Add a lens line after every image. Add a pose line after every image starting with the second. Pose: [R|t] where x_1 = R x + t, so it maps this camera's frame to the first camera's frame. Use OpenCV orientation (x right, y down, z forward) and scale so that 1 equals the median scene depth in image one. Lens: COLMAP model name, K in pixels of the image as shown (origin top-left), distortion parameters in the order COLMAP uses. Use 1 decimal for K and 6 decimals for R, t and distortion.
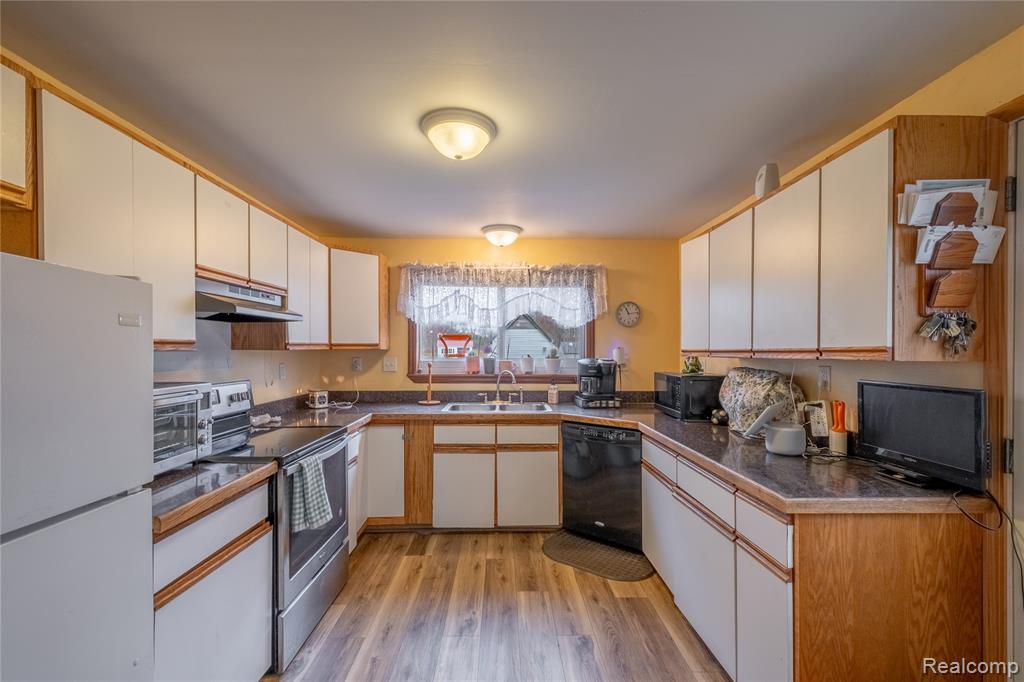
lens RADIAL K [[438.6, 0, 515.8], [0, 438.6, 348.4], [0, 0, 1]] dist [-0.001419, -0.000453]
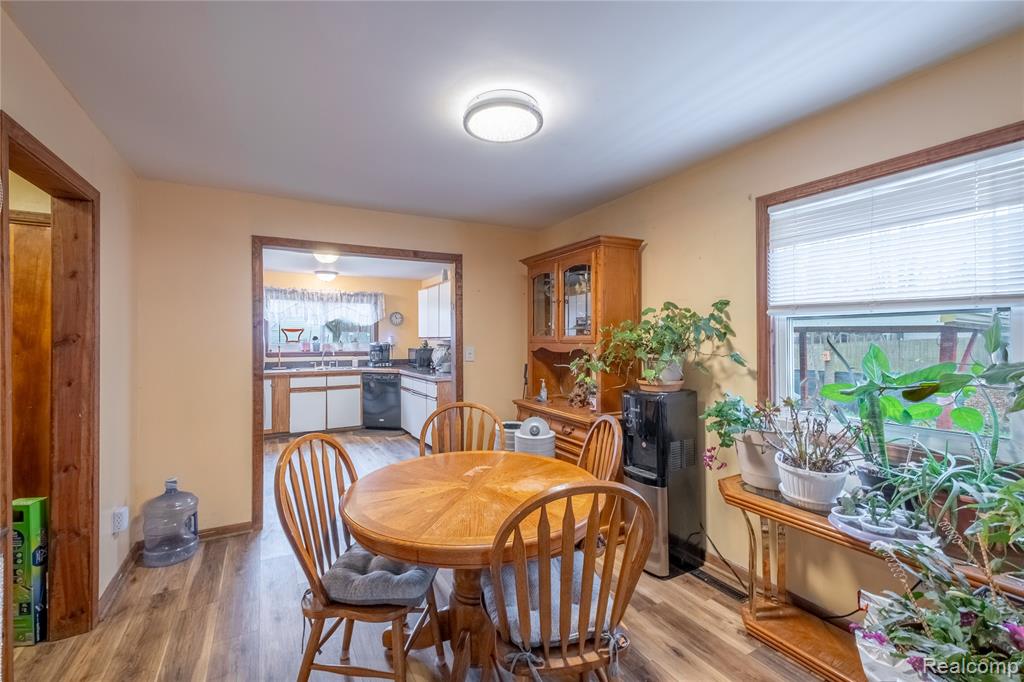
lens RADIAL K [[438.6, 0, 517.3], [0, 438.6, 338.0], [0, 0, 1]] dist [-0.001419, -0.000453]
pose [[0.879958, -0.004499, 0.475031, -0.193427], [0.002698, 0.999986, 0.004472, -0.001710], [-0.475045, -0.002654, 0.879958, -0.958193]]
